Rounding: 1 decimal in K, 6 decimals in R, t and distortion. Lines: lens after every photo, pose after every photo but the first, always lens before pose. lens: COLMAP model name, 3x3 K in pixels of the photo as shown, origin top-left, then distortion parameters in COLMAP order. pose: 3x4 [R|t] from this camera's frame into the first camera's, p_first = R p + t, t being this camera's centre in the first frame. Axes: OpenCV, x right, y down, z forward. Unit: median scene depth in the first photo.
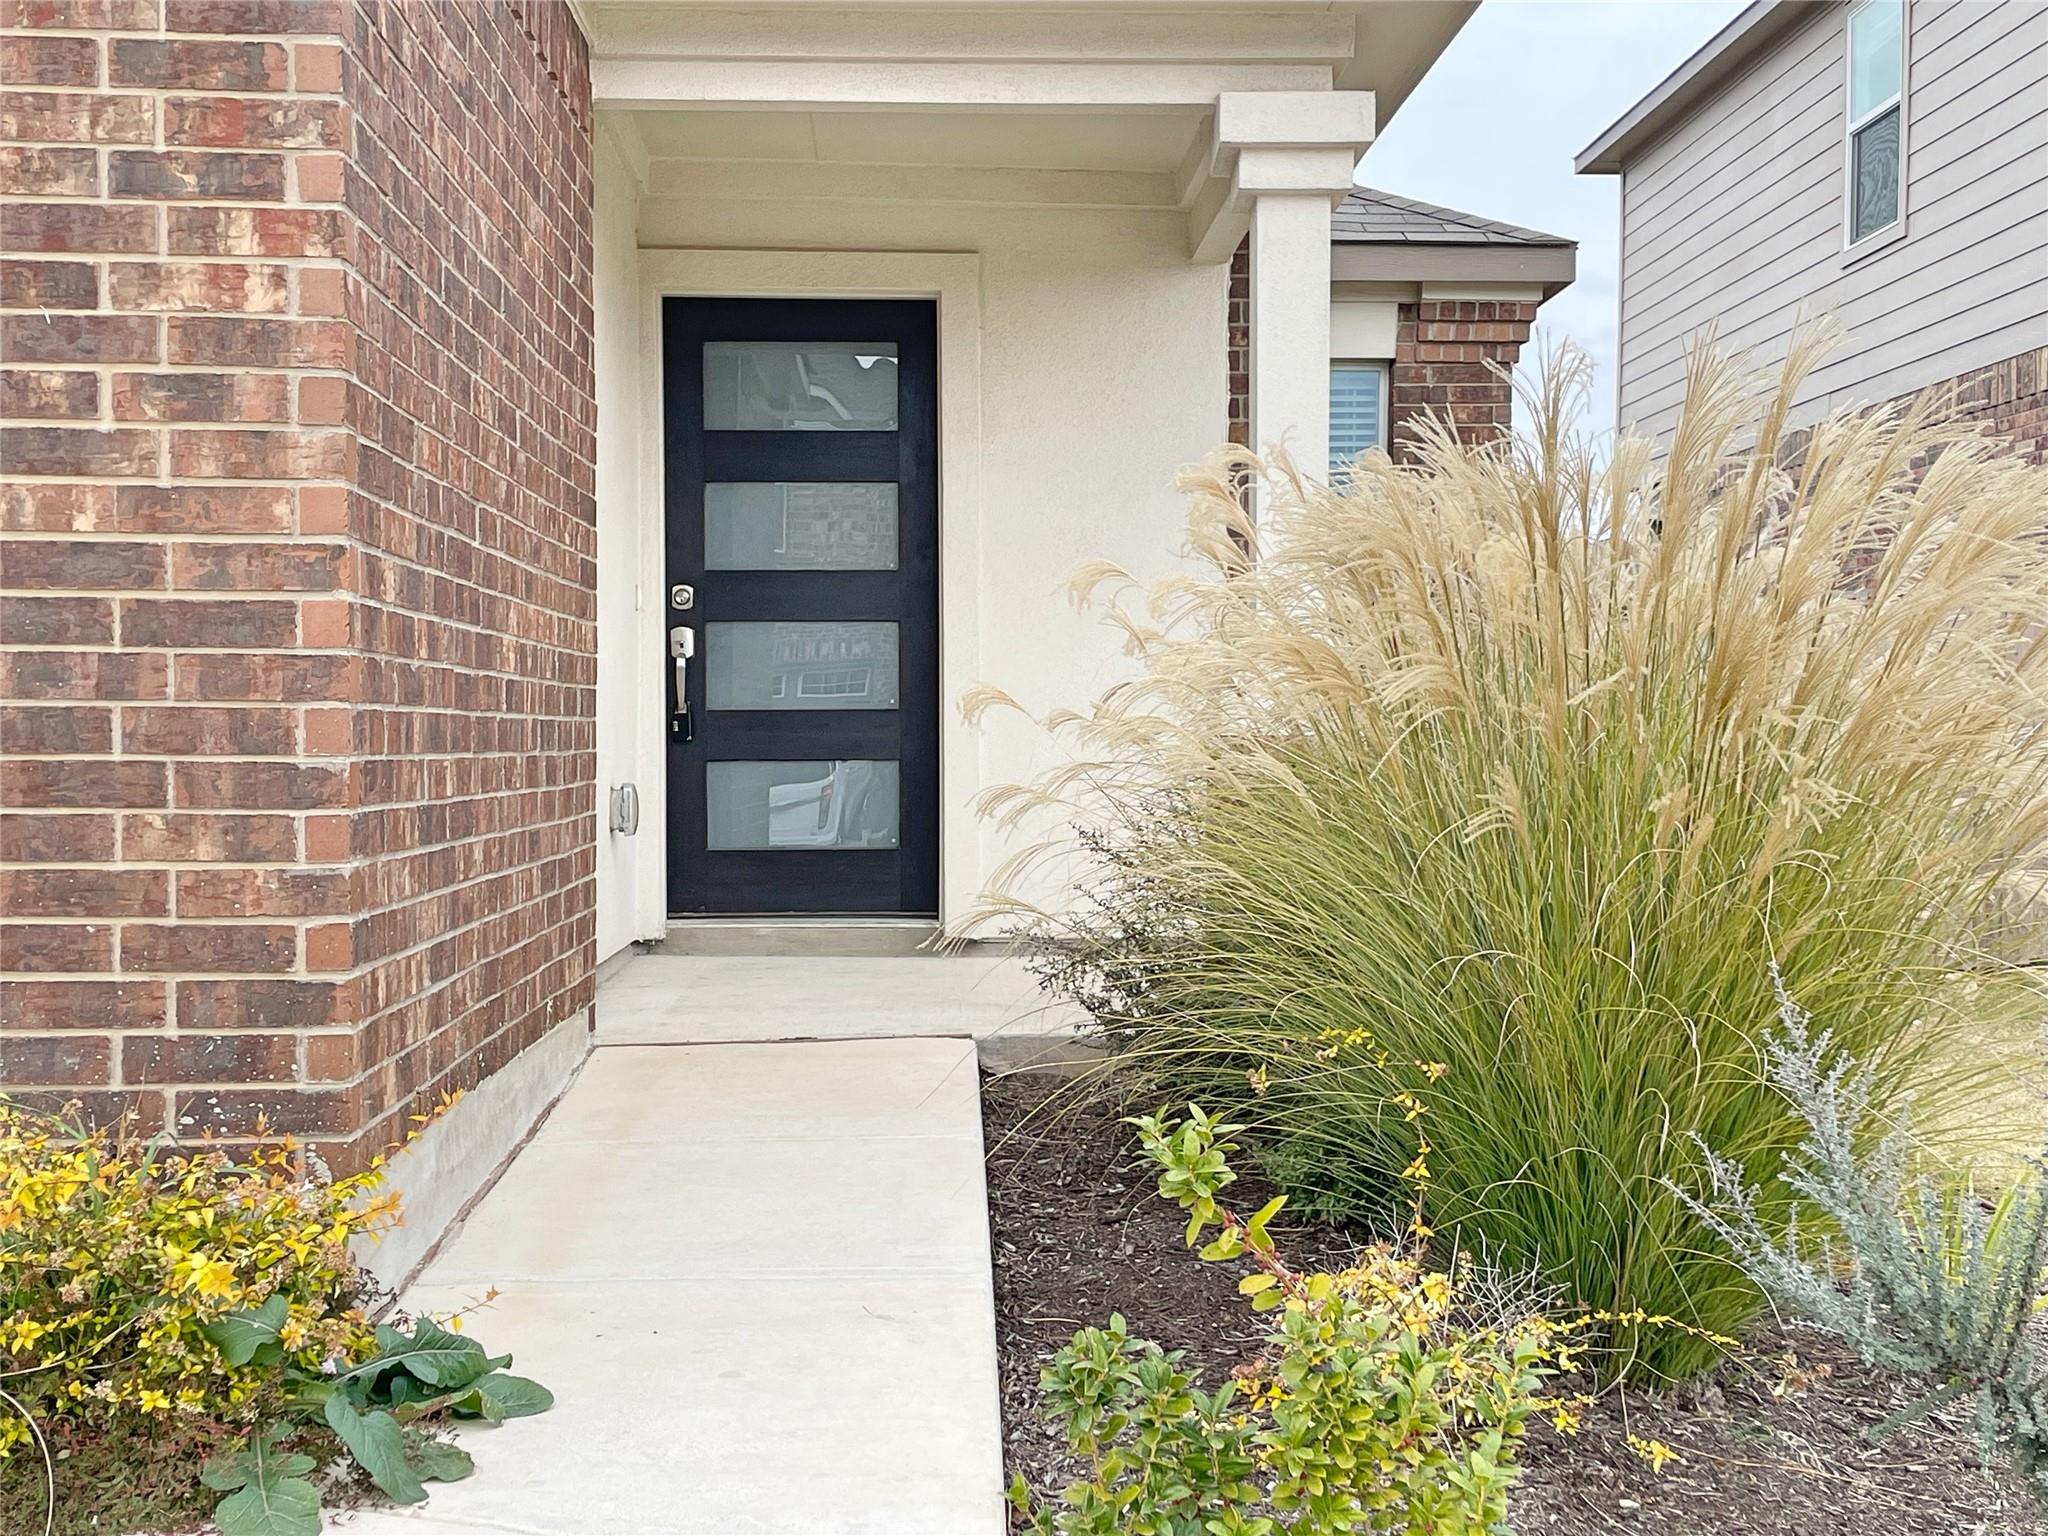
lens RADIAL K [[2526.8, 0, 1024.0], [0, 2526.8, 768.0], [0, 0, 1]] dist [0.128900, -0.019011]
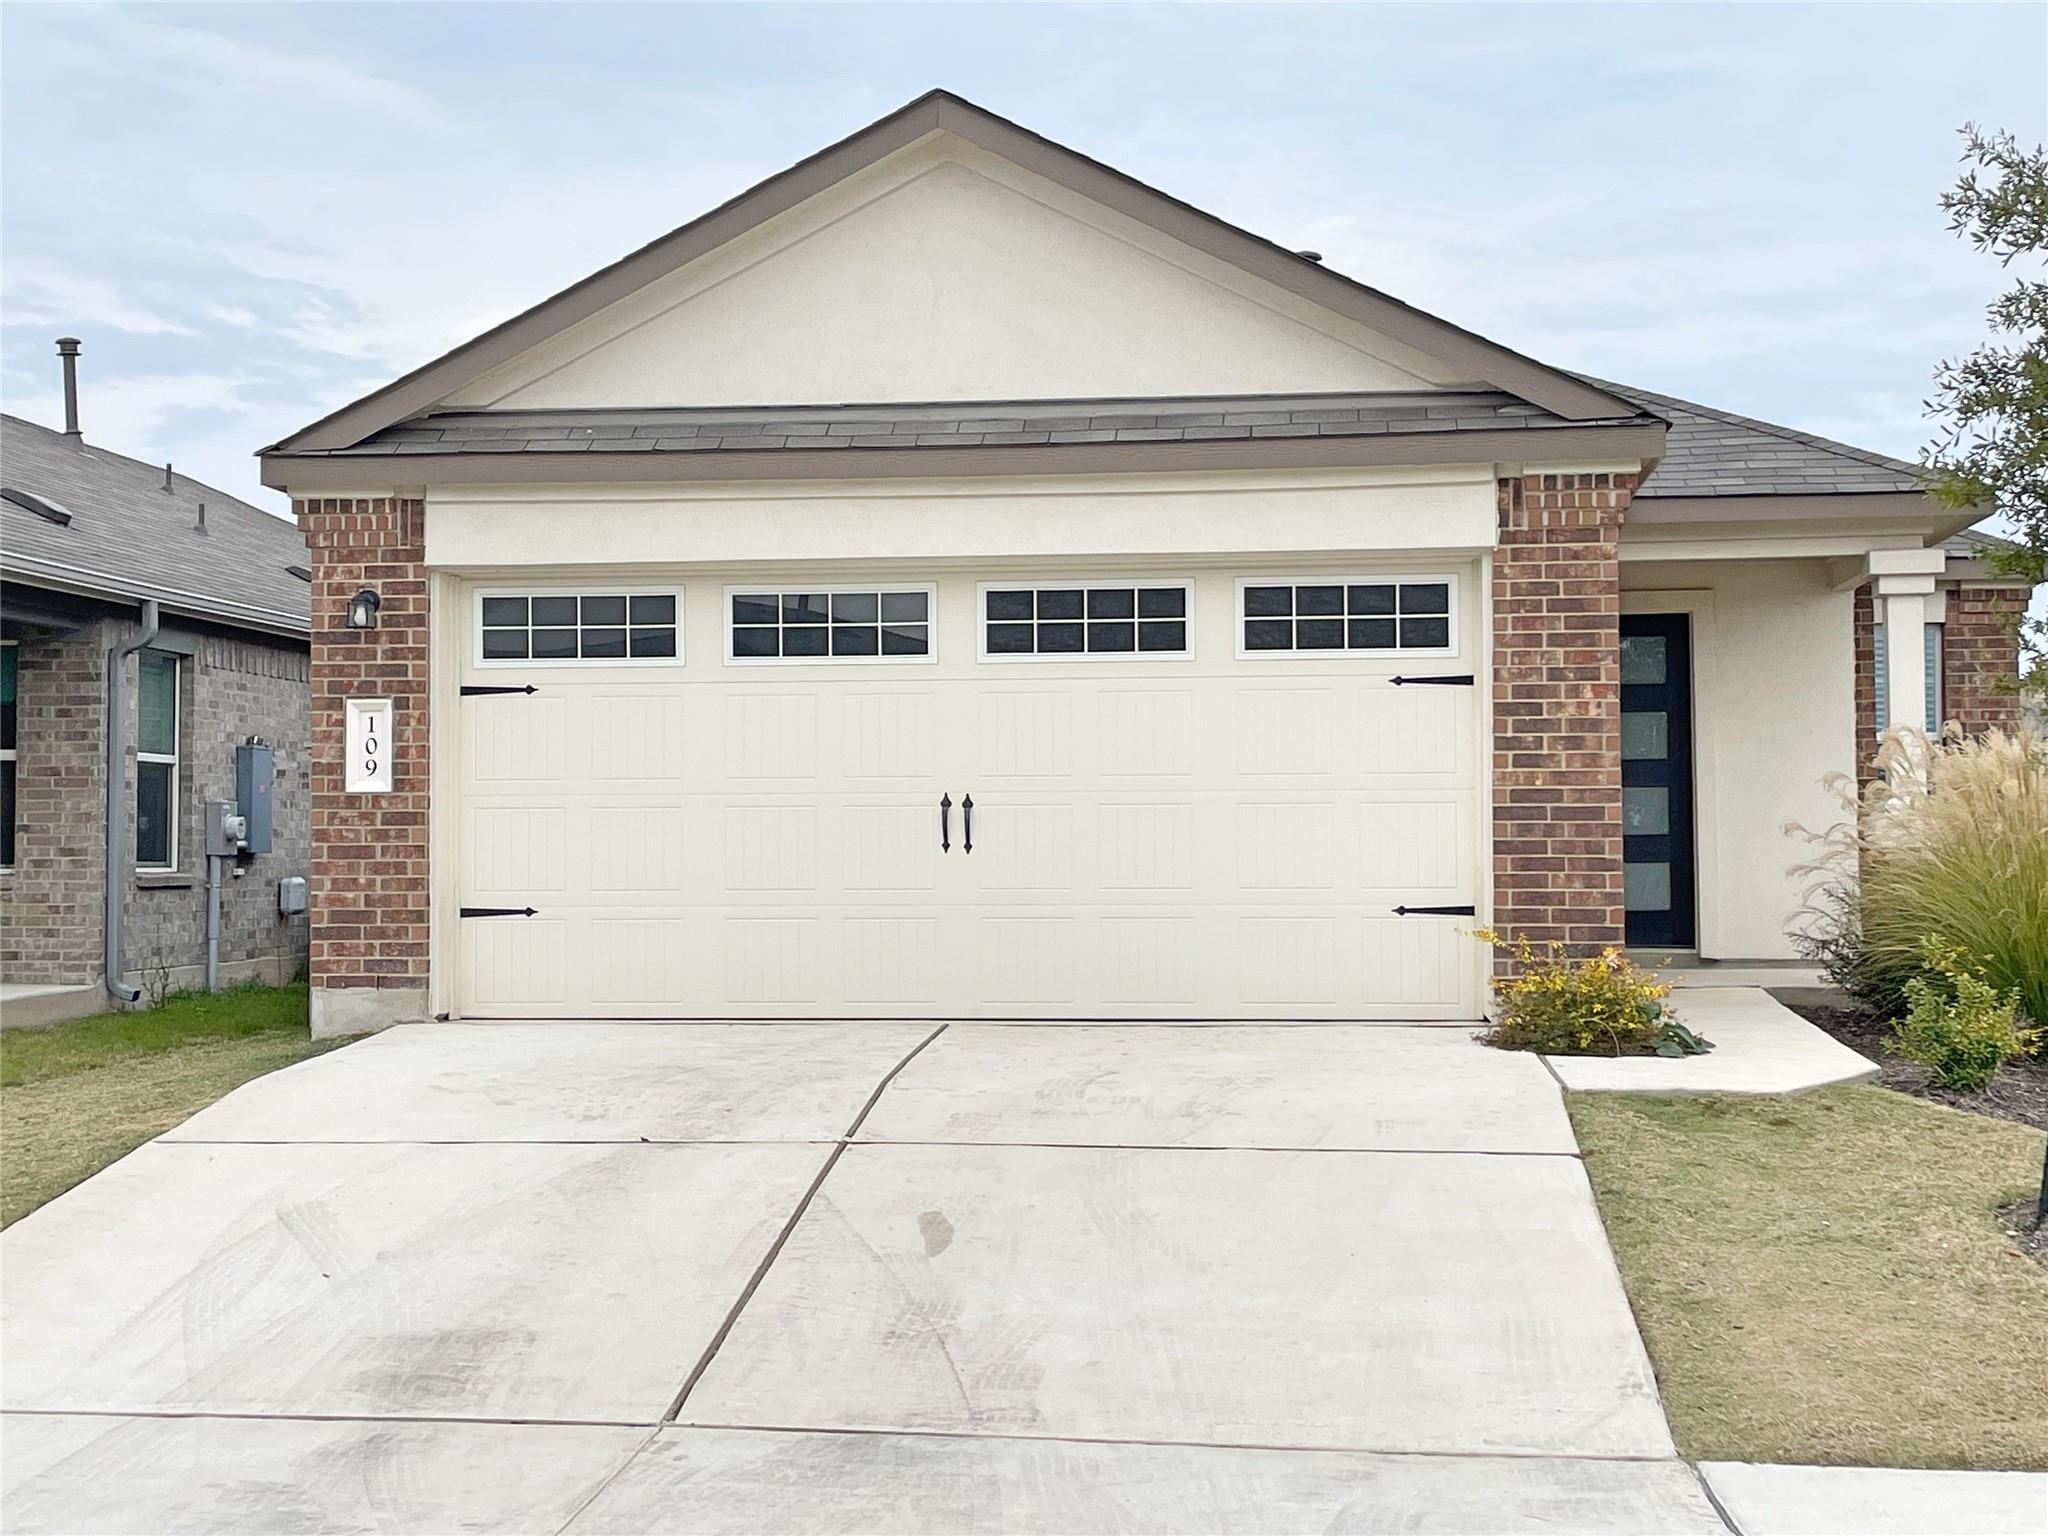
lens RADIAL K [[2838.3, 0, 1024.0], [0, 2838.3, 768.0], [0, 0, 1]] dist [0.104310, -0.079381]
pose [[0.988531, -0.011079, -0.150612, -0.464349], [0.004720, 0.999085, -0.042511, 0.034275], [0.150945, 0.041313, 0.987678, -2.598778]]
